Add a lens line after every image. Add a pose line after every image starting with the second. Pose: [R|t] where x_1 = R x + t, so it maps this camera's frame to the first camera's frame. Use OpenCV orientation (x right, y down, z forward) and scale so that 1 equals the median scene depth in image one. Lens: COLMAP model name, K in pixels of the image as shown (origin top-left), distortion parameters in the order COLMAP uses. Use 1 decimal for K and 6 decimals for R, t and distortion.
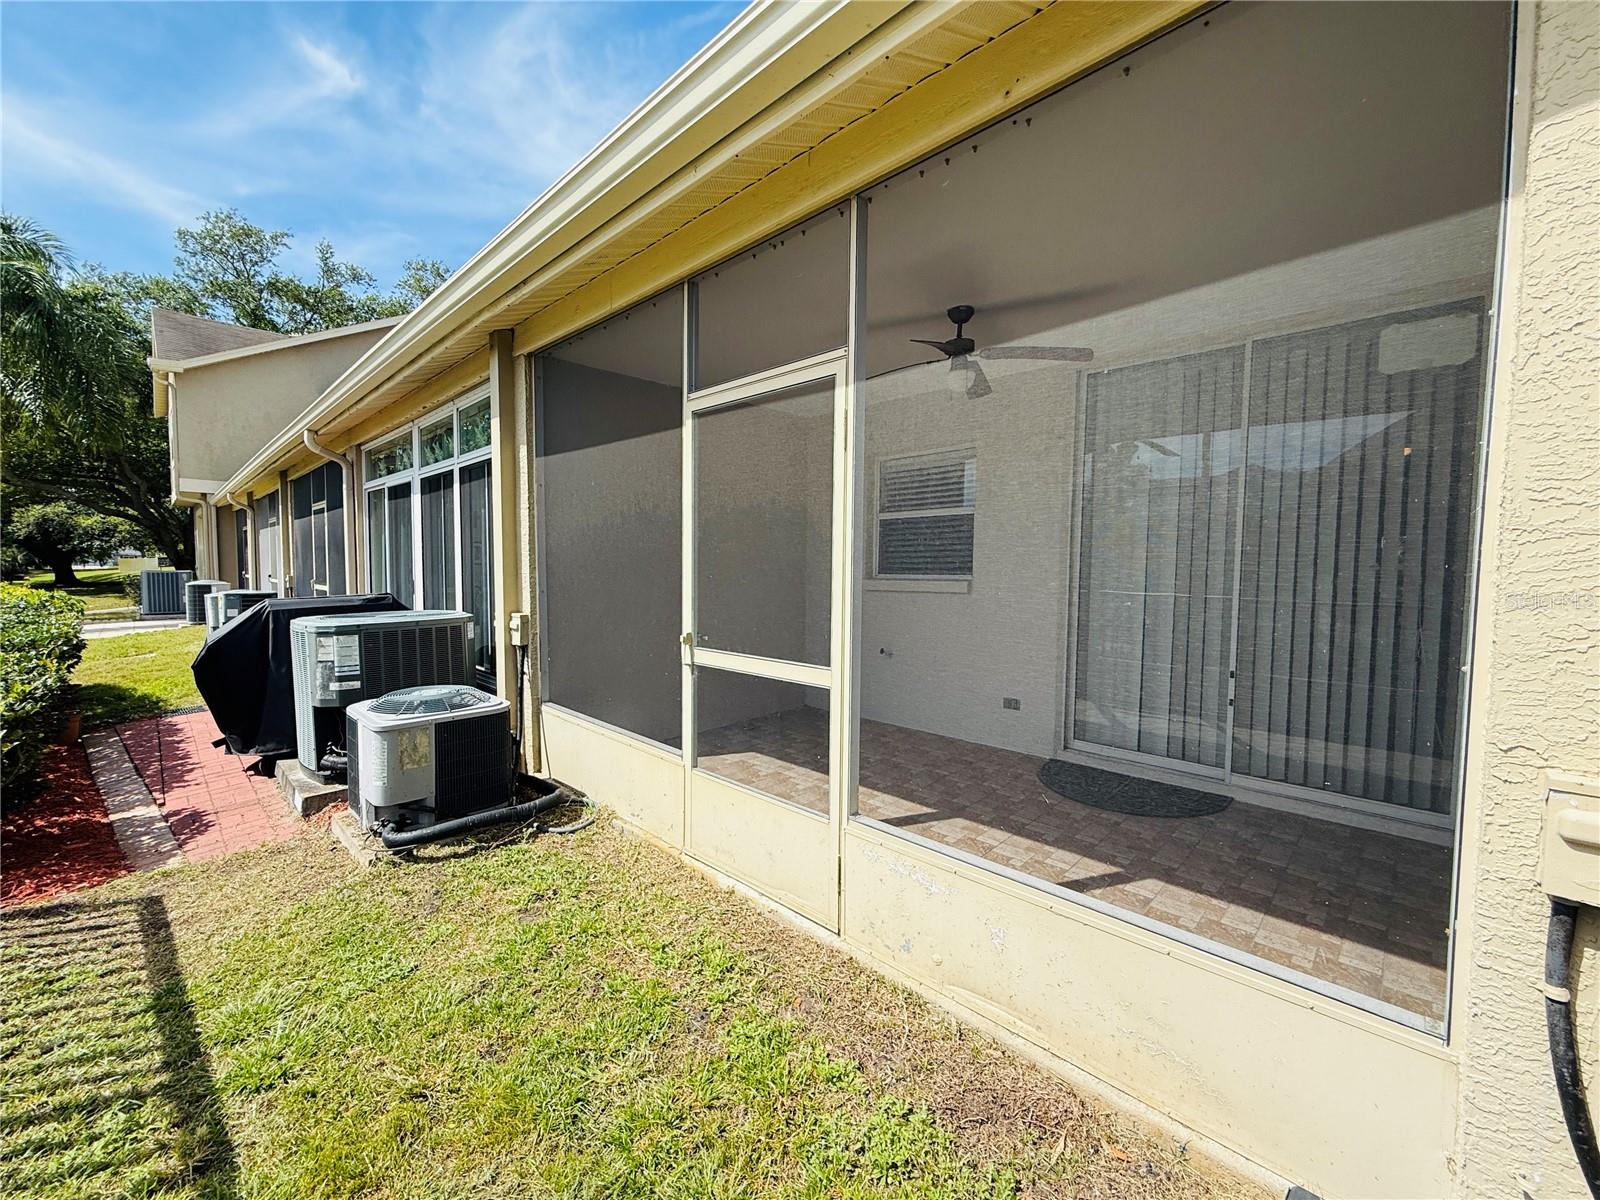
lens RADIAL K [[637.0, 0, 802.1], [0, 637.0, 601.7], [0, 0, 1]] dist [-0.000593, 0.000328]
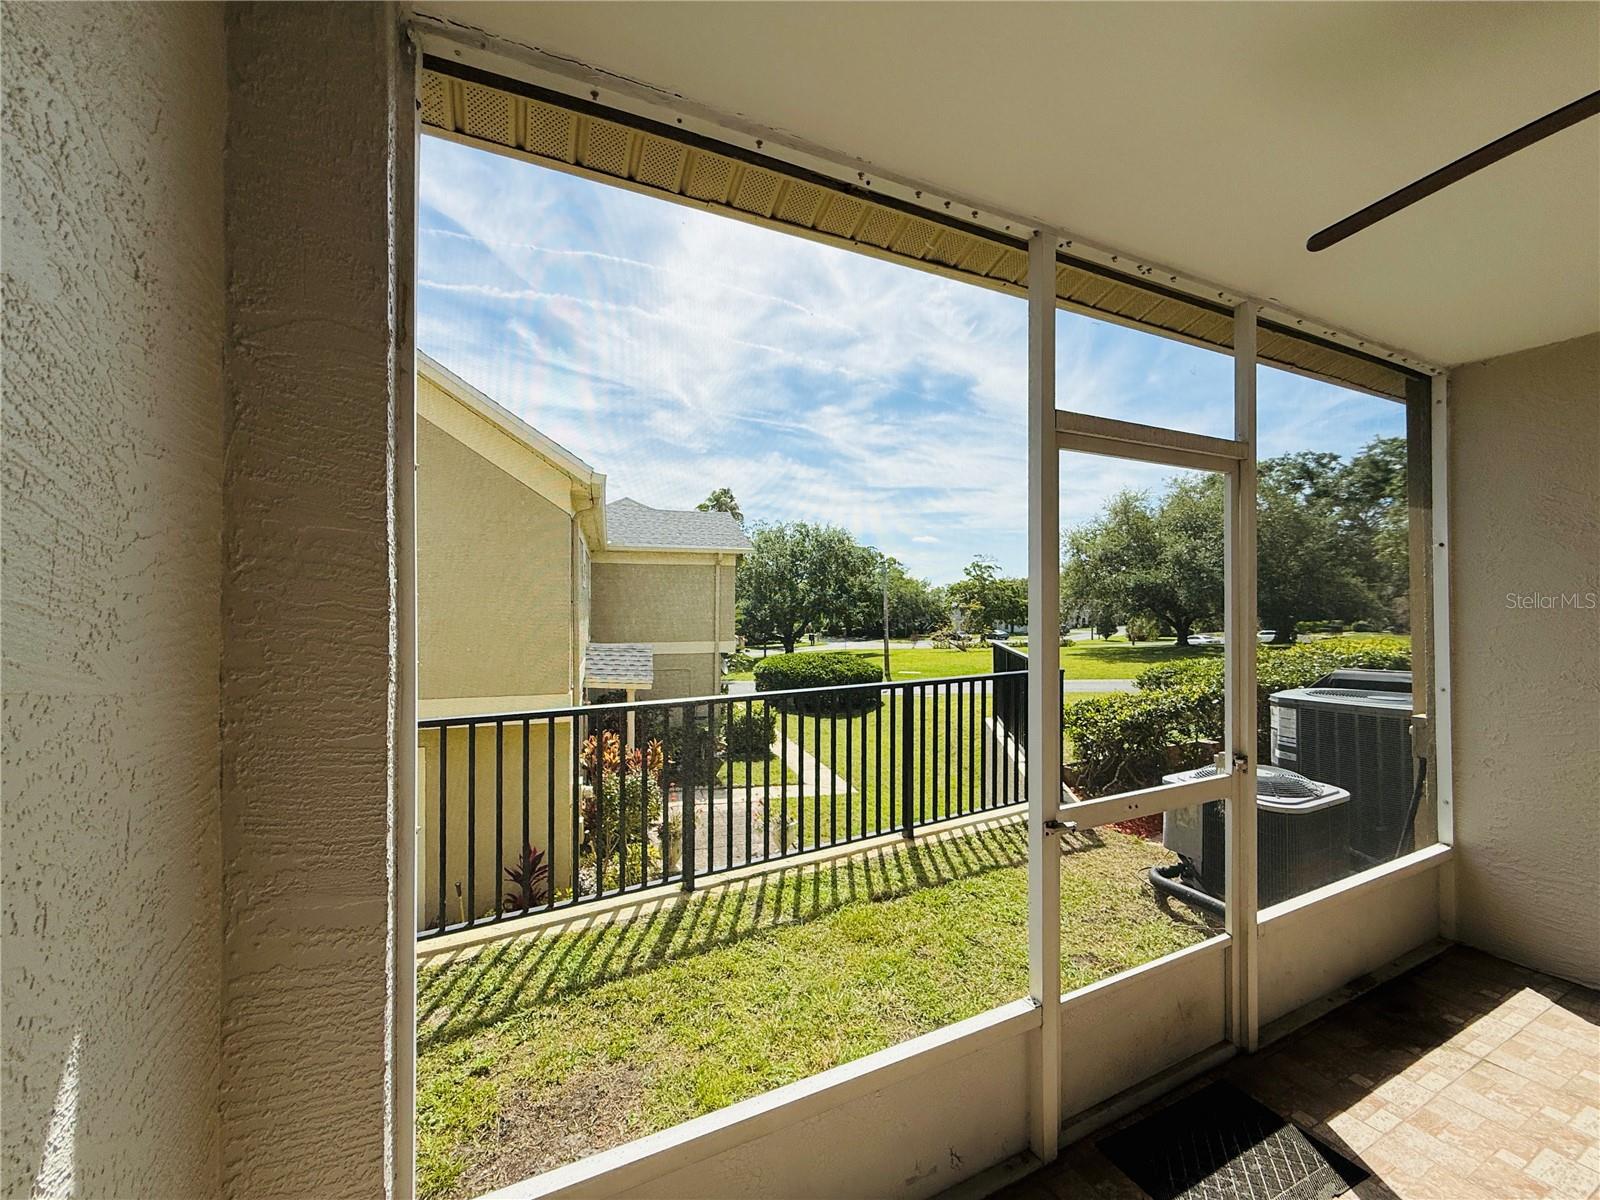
lens RADIAL K [[637.0, 0, 806.5], [0, 637.0, 595.2], [0, 0, 1]] dist [-0.000593, 0.000328]
pose [[-0.333361, -0.025101, -0.942465, 0.611358], [-0.053019, 0.998563, -0.007842, -0.093093], [0.941307, 0.047354, -0.334213, 0.640446]]
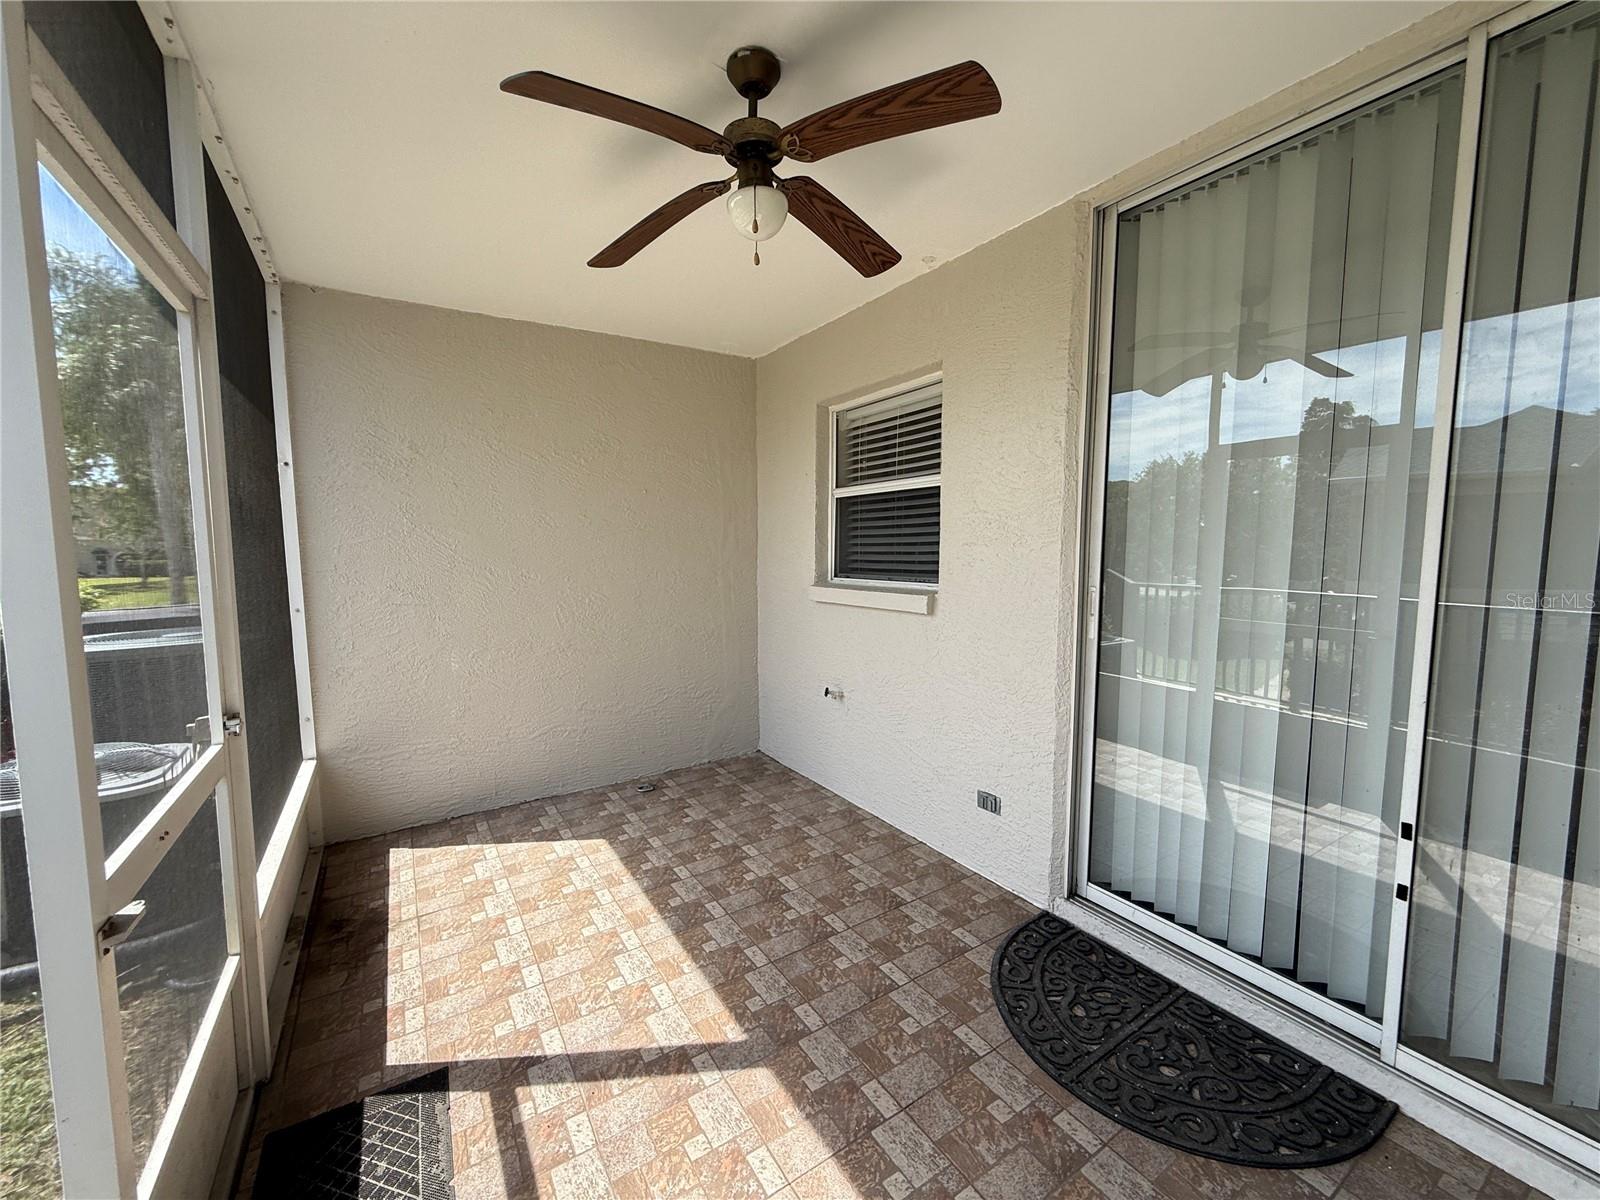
lens RADIAL K [[637.0, 0, 801.3], [0, 637.0, 600.3], [0, 0, 1]] dist [-0.000593, 0.000328]
pose [[0.972451, 0.009408, -0.232918, 0.376886], [-0.002235, 0.999516, 0.031039, -0.060222], [0.233097, -0.029664, 0.972001, 0.488861]]
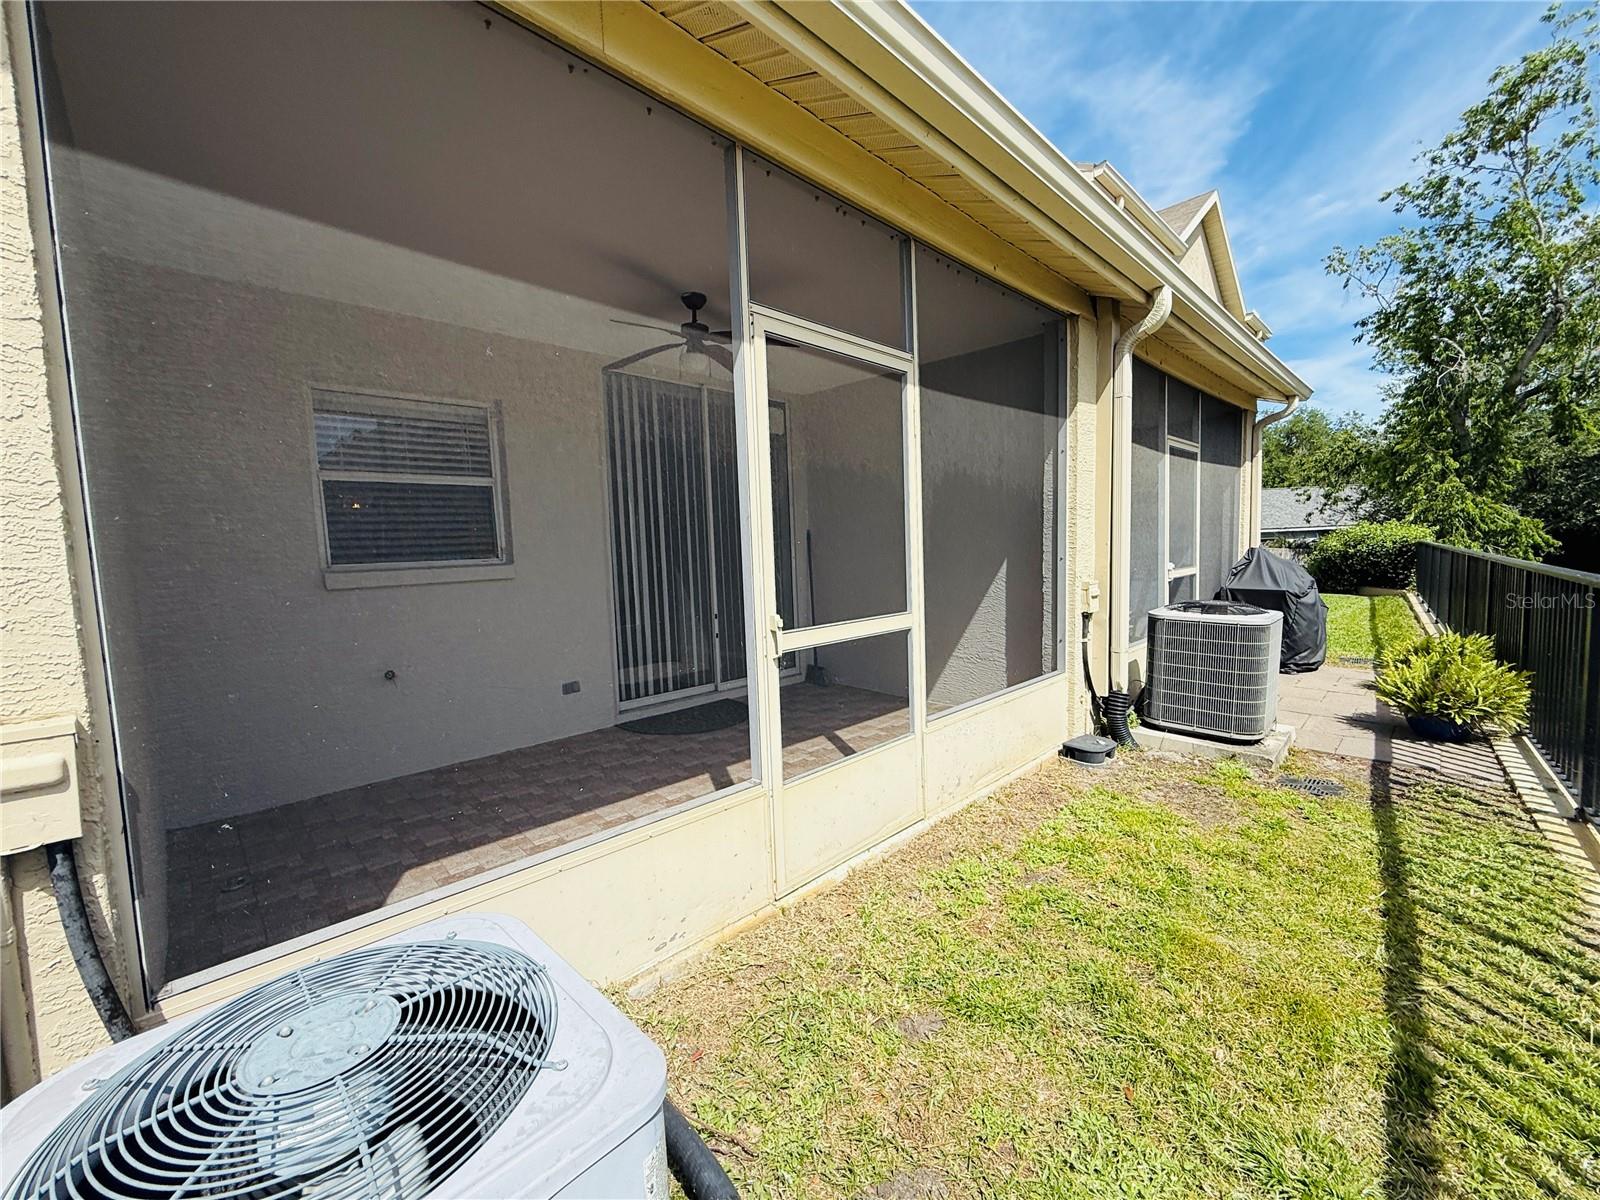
lens RADIAL K [[637.0, 0, 798.7], [0, 637.0, 600.9], [0, 0, 1]] dist [-0.000593, 0.000328]
pose [[0.024136, -0.086868, 0.995927, -0.790050], [0.092643, 0.992125, 0.084291, -0.026130], [-0.995407, 0.090231, 0.031994, 0.782730]]
